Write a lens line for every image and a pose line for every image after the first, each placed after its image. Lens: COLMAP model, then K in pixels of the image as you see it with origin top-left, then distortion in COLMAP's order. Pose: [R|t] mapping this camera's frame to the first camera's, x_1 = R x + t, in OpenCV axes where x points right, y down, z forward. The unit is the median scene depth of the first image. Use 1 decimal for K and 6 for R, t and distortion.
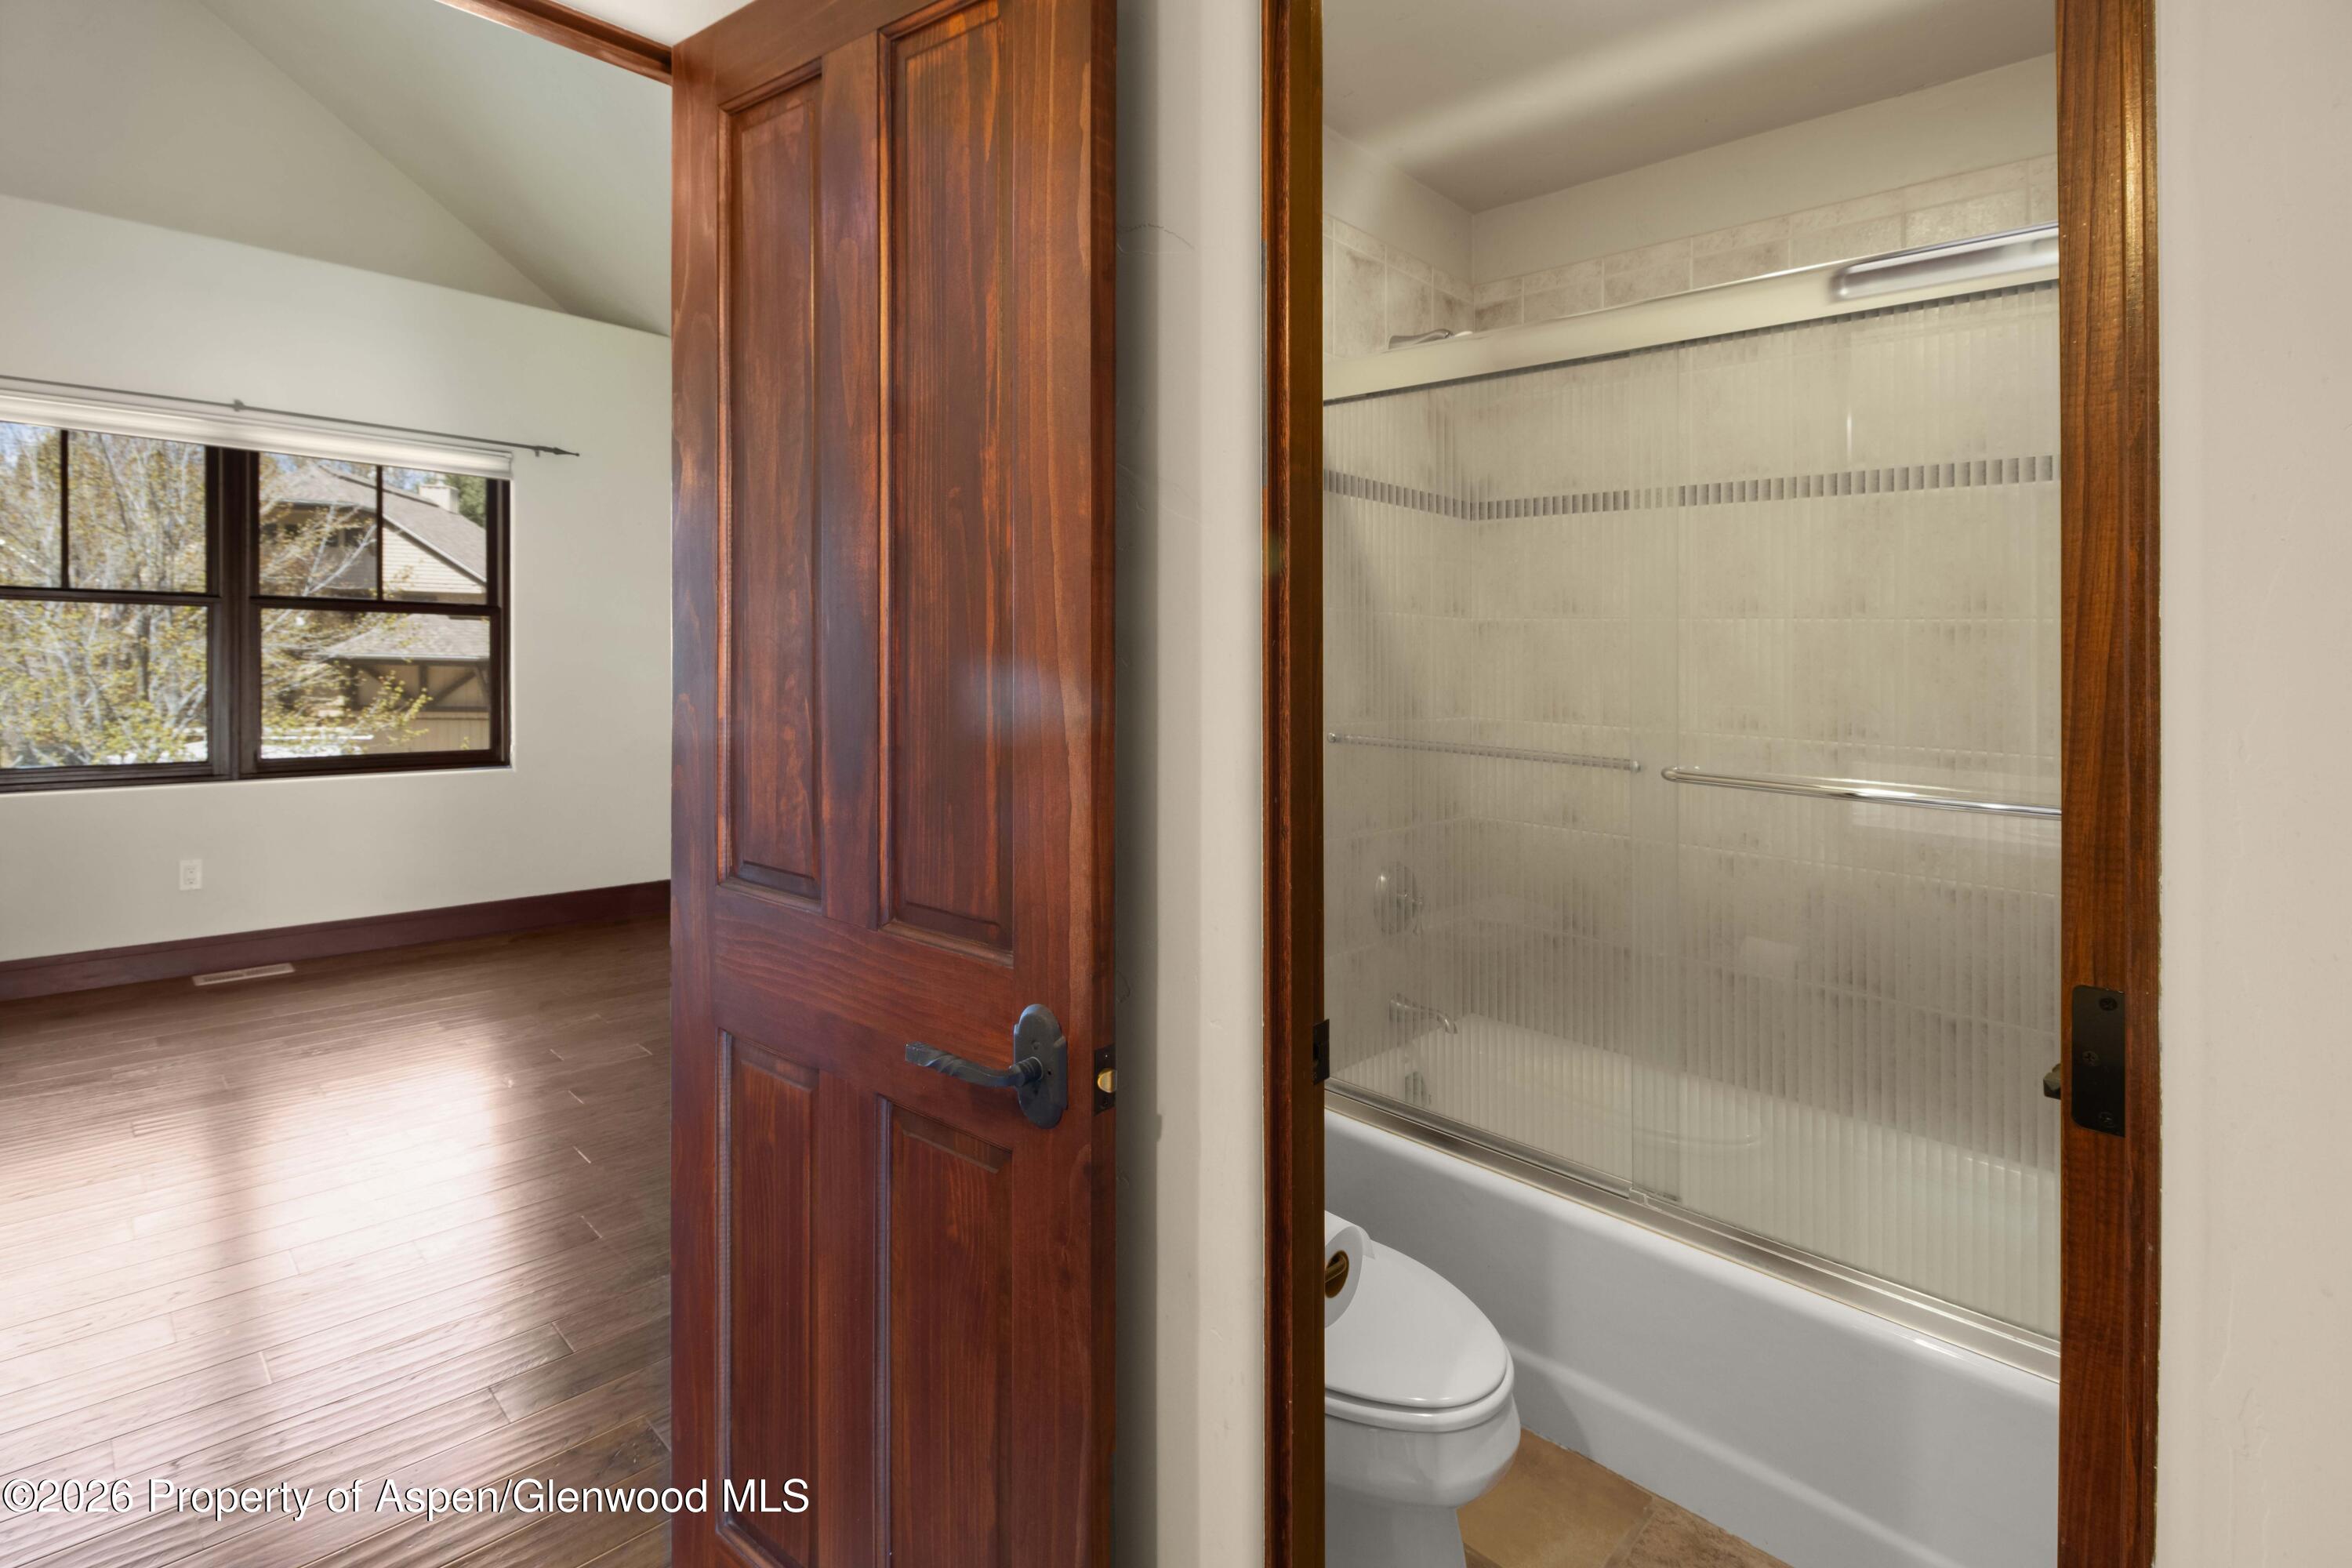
lens RADIAL K [[1155.6, 0, 1118.7], [0, 1155.6, 662.4], [0, 0, 1]] dist [0.005523, -0.005855]
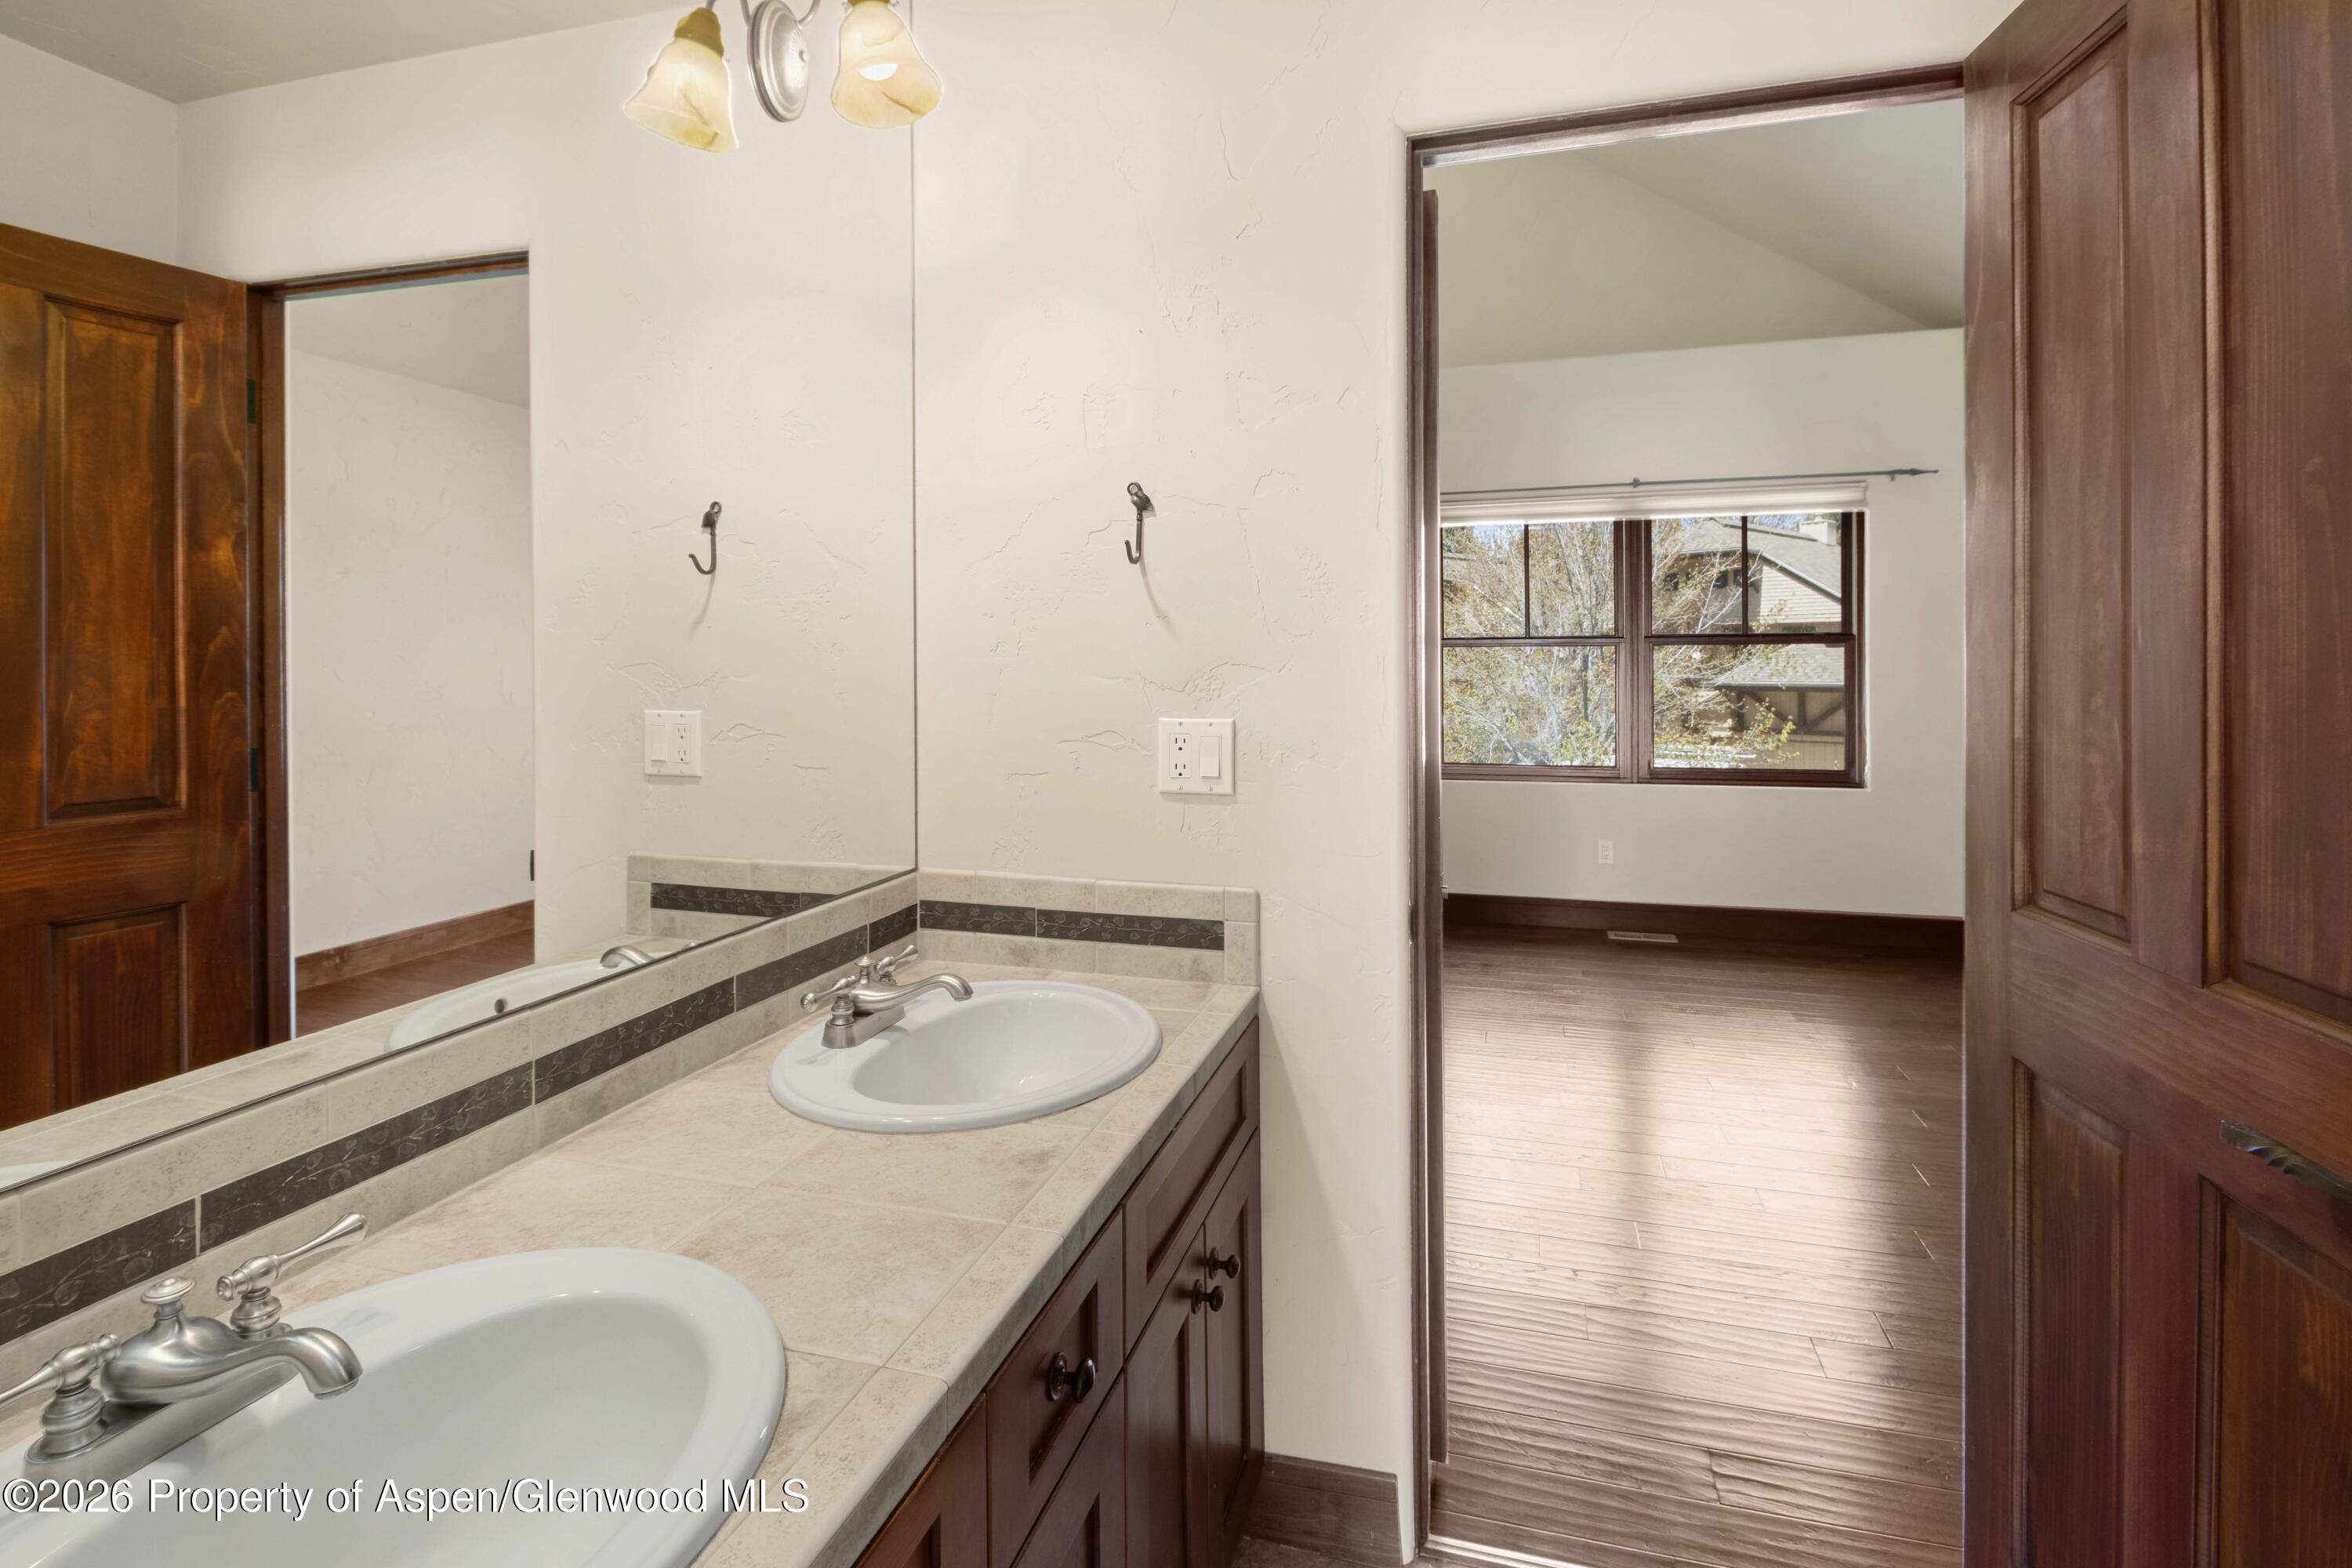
lens RADIAL K [[1092.0, 0, 1161.8], [0, 1092.0, 707.0], [0, 0, 1]] dist [-0.000202, -0.003603]
pose [[0.475729, 0.007151, -0.879563, 0.109873], [0.007073, 0.999904, 0.011955, 0.005863], [0.879564, -0.011909, 0.475632, -0.054788]]
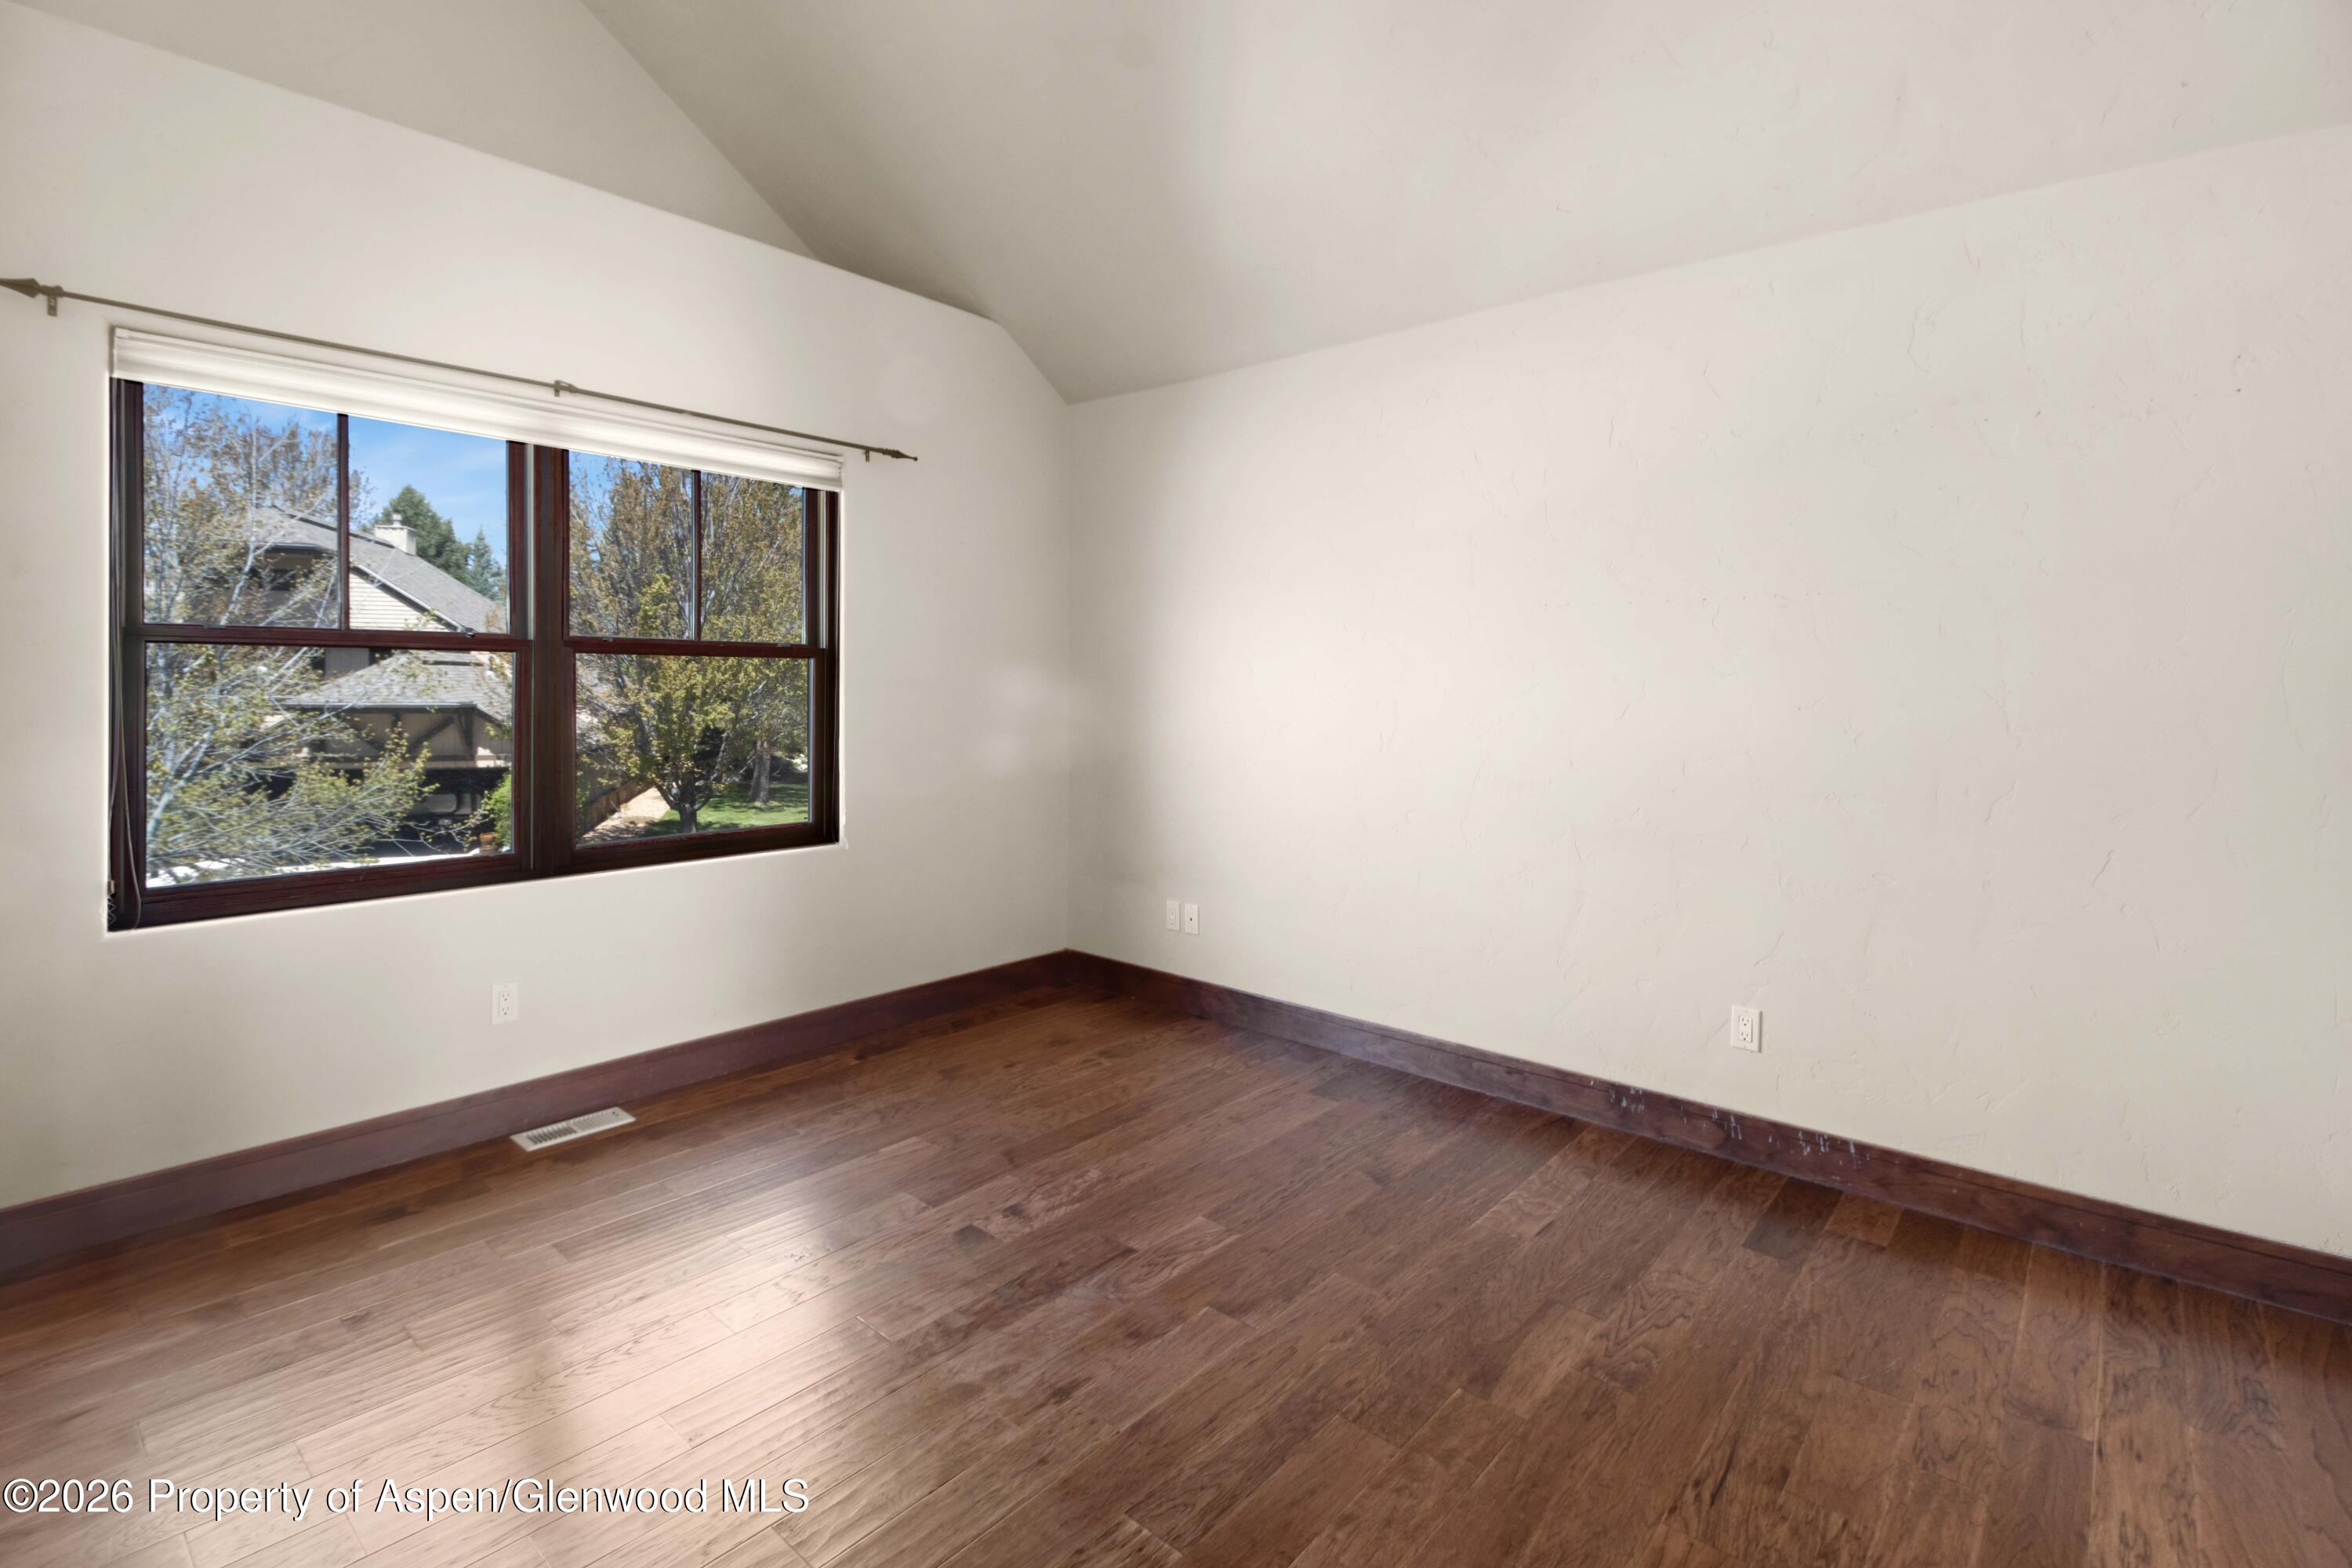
lens RADIAL K [[1092.0, 0, 1093.4], [0, 1092.0, 700.5], [0, 0, 1]] dist [-0.000202, -0.003603]
pose [[0.996830, -0.020581, 0.076856, -1.364828], [0.020011, 0.999766, 0.008180, -0.042864], [-0.077006, -0.006617, 0.997009, 0.738707]]
